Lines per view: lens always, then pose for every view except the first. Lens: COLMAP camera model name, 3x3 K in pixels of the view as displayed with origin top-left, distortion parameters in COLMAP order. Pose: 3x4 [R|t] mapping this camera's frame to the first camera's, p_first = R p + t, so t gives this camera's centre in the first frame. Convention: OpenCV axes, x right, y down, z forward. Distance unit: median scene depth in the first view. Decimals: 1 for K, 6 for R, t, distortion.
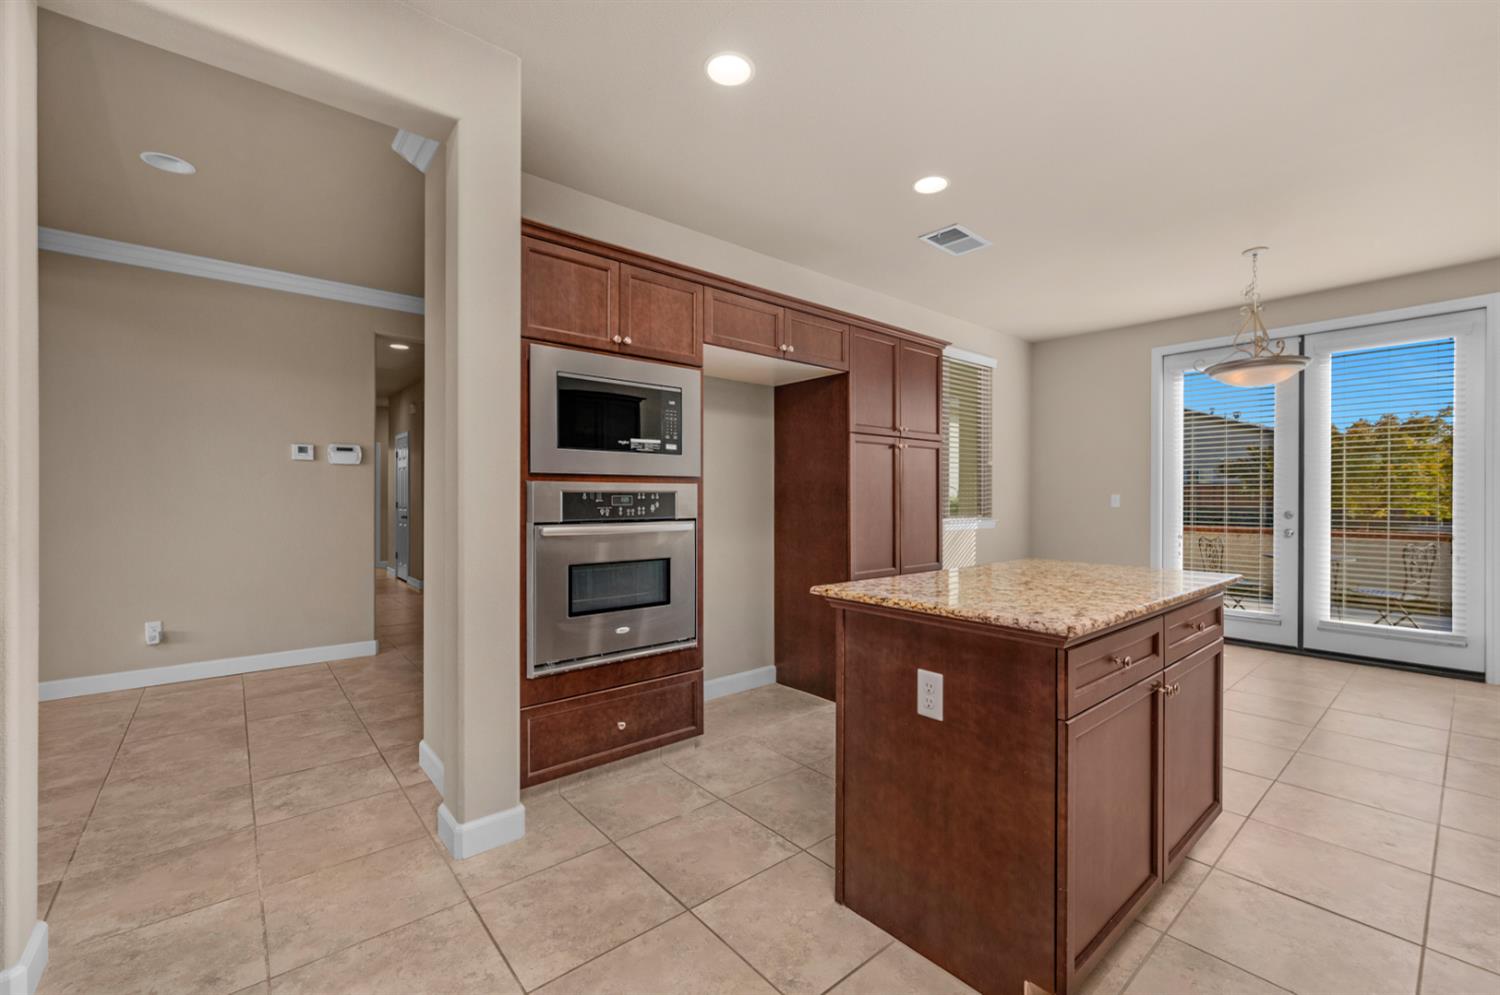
lens RADIAL K [[612.8, 0, 732.8], [0, 612.8, 499.0], [0, 0, 1]] dist [0.001321, 0.000098]
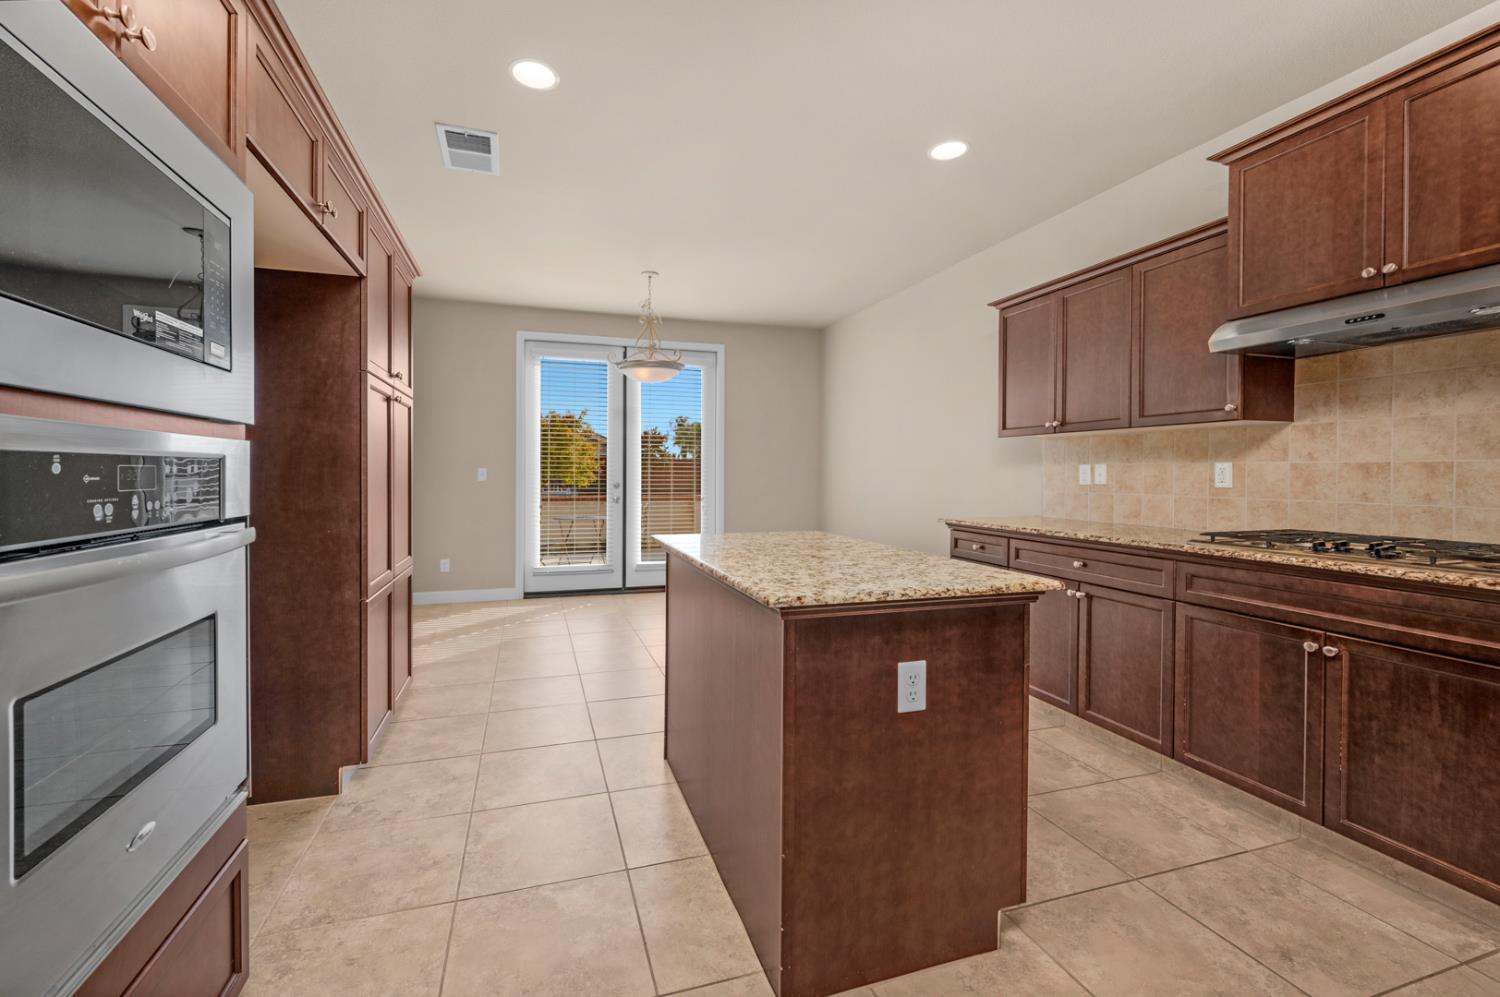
lens RADIAL K [[627.2, 0, 733.1], [0, 627.2, 476.3], [0, 0, 1]] dist [0.000298, -0.000261]
pose [[0.371688, -0.004335, 0.928348, -0.613349], [-0.002879, 0.999979, 0.005822, -0.002814], [-0.928353, -0.004836, 0.371667, 0.840887]]
